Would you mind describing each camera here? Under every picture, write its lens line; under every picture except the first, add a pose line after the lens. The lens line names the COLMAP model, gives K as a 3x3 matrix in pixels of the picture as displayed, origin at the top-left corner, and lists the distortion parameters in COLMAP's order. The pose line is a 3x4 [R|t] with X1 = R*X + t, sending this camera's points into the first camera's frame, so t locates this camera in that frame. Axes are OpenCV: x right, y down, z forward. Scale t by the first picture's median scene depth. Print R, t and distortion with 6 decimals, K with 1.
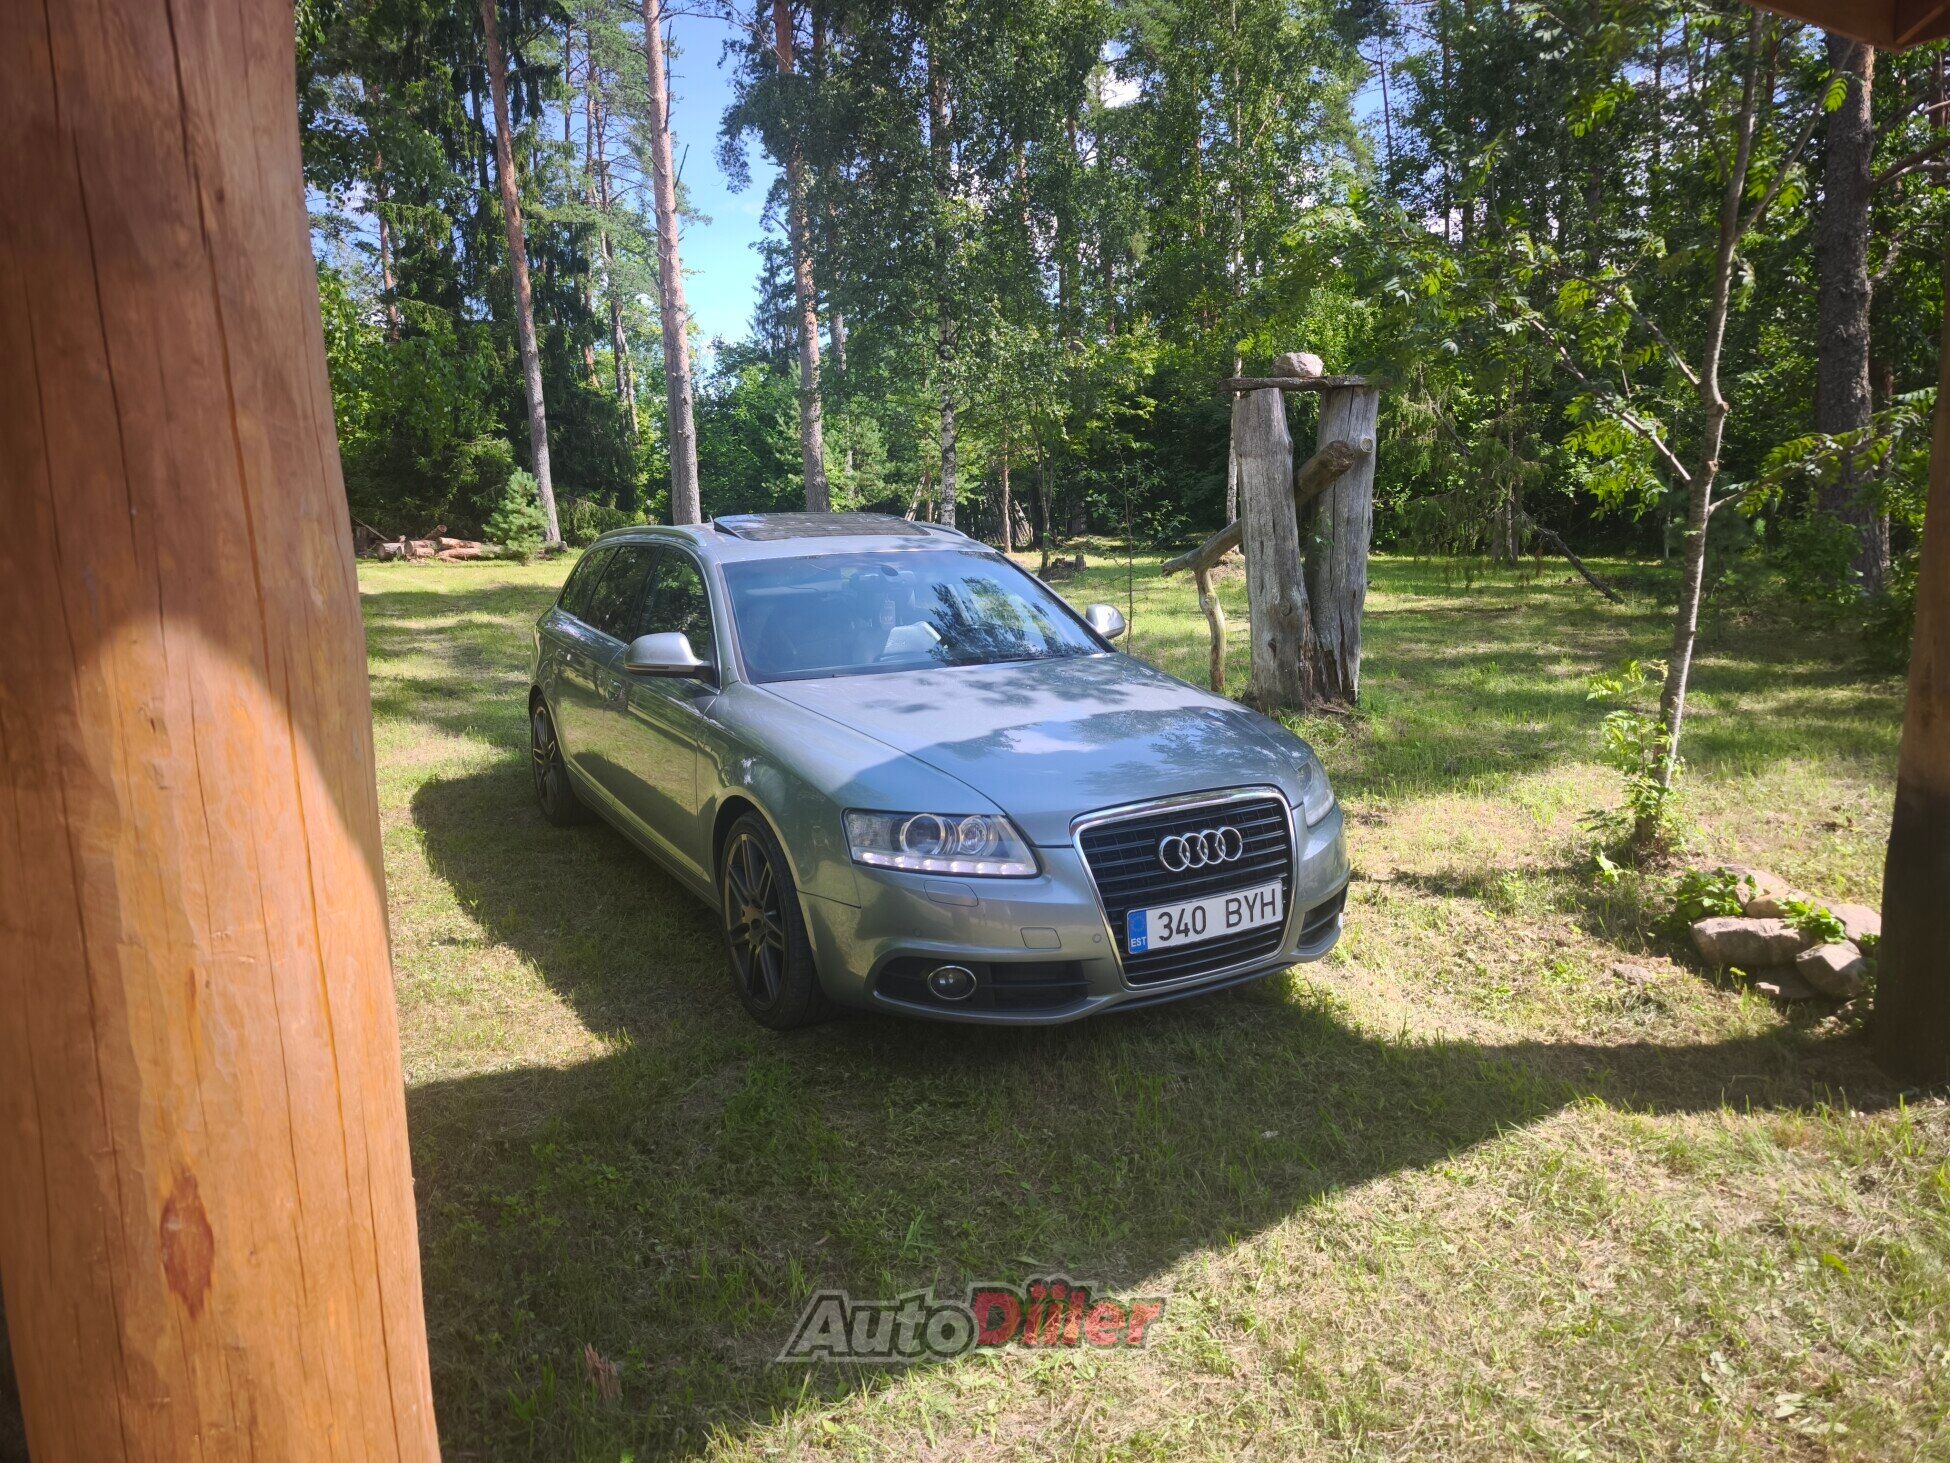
lens RADIAL K [[1300.3, 0, 975.0], [0, 1300.3, 731.5], [0, 0, 1]] dist [-0.002713, -0.000790]
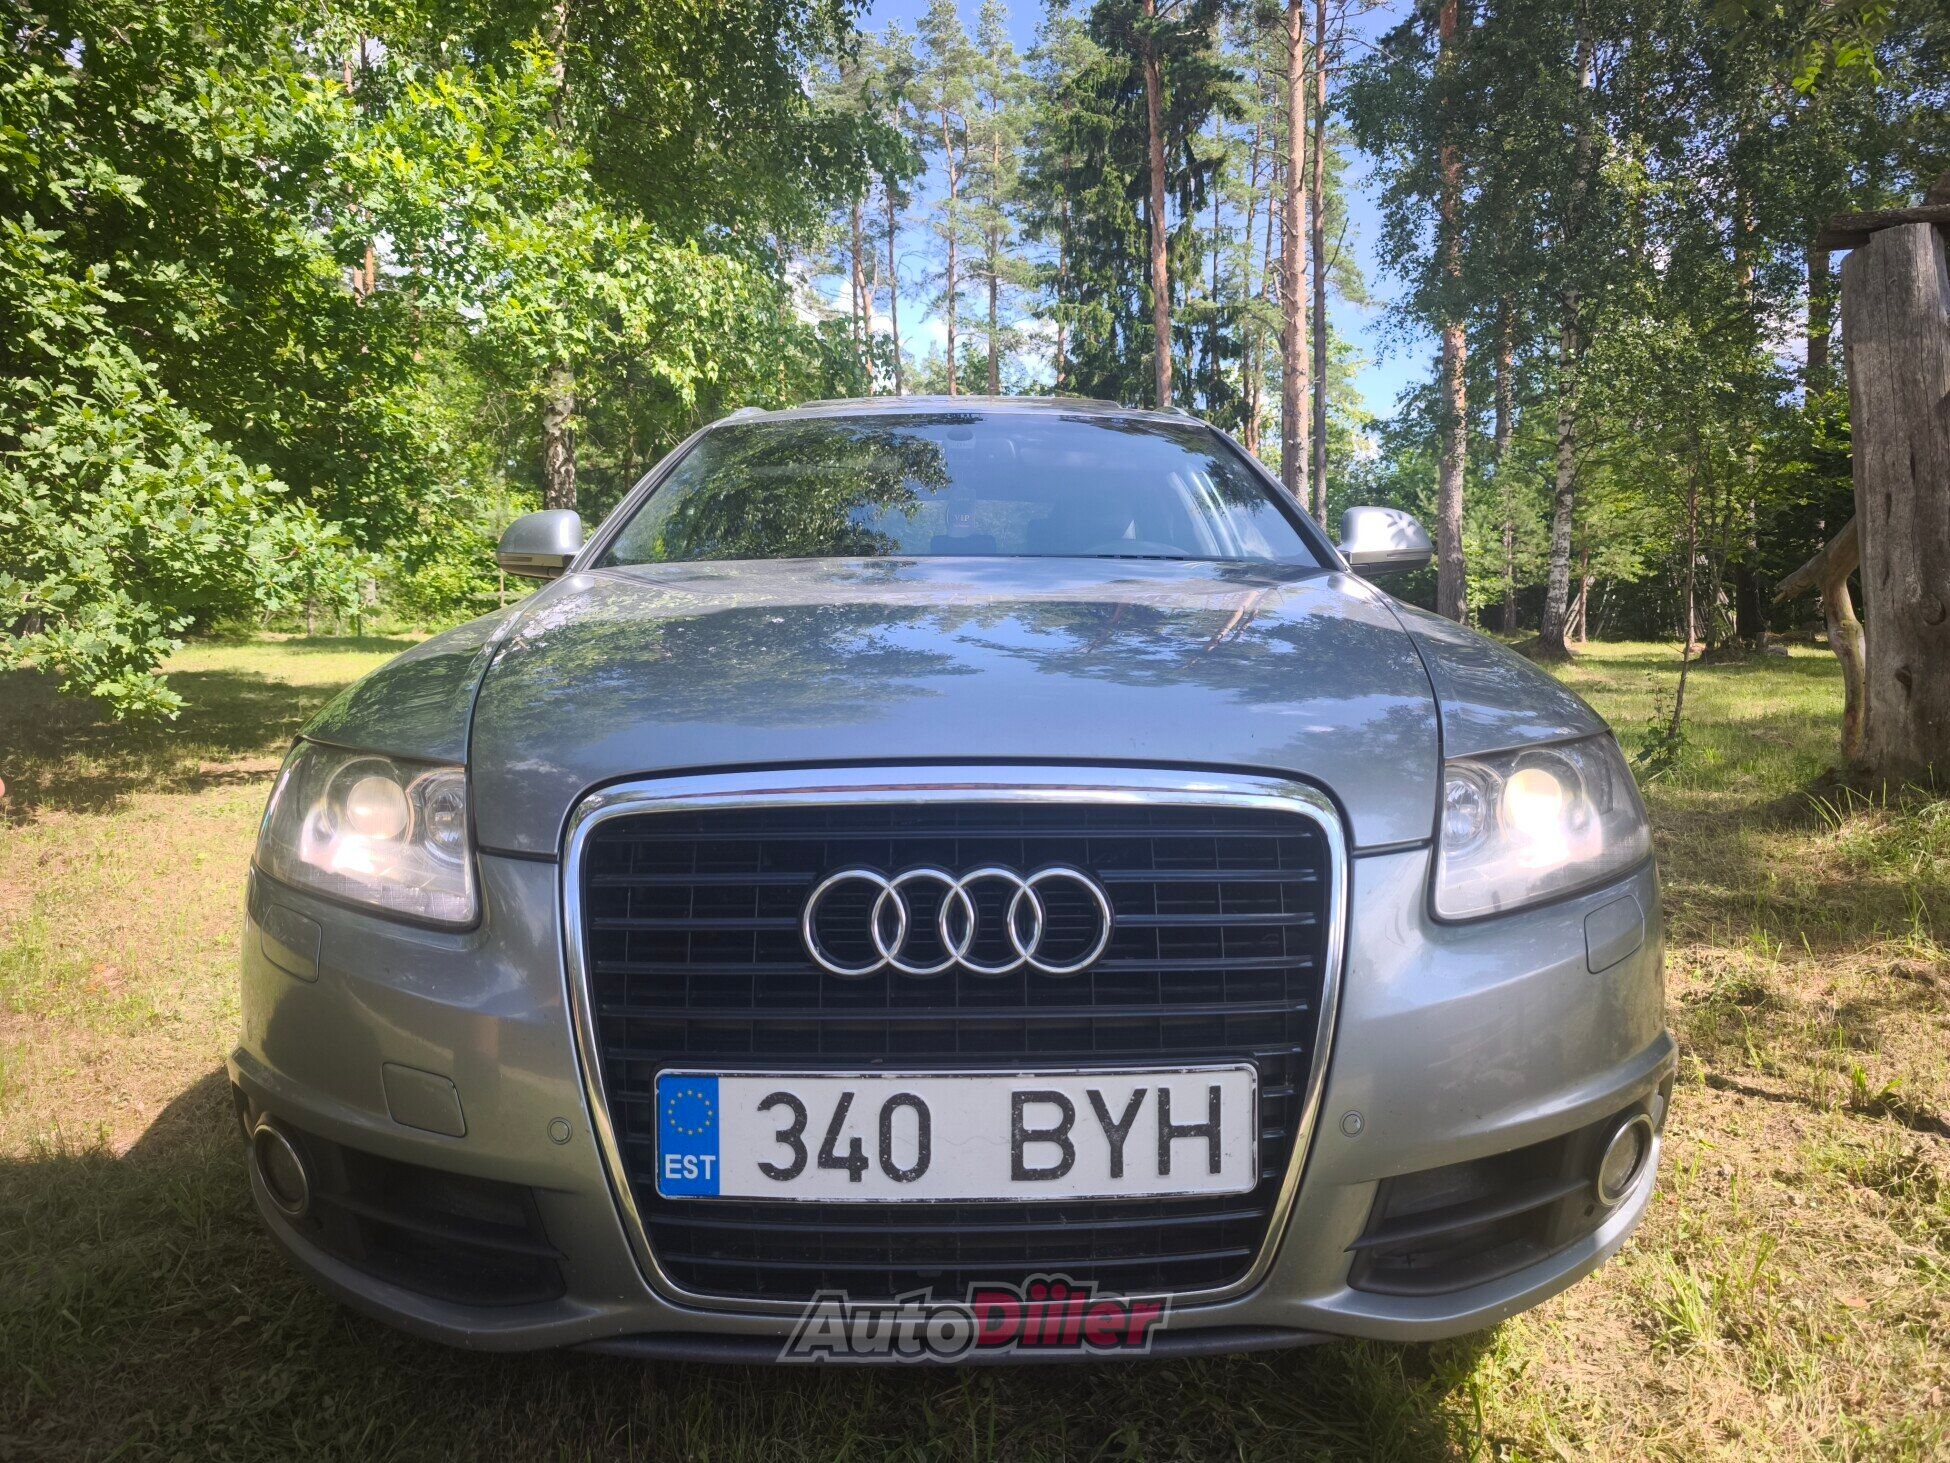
lens RADIAL K [[1323.4, 0, 975.0], [0, 1323.4, 731.5], [0, 0, 1]] dist [0.005478, 0.001520]
pose [[0.880180, 0.059730, -0.470867, 0.330962], [-0.095051, 0.994136, -0.051570, 0.057654], [0.465026, 0.090147, 0.880696, 0.690203]]
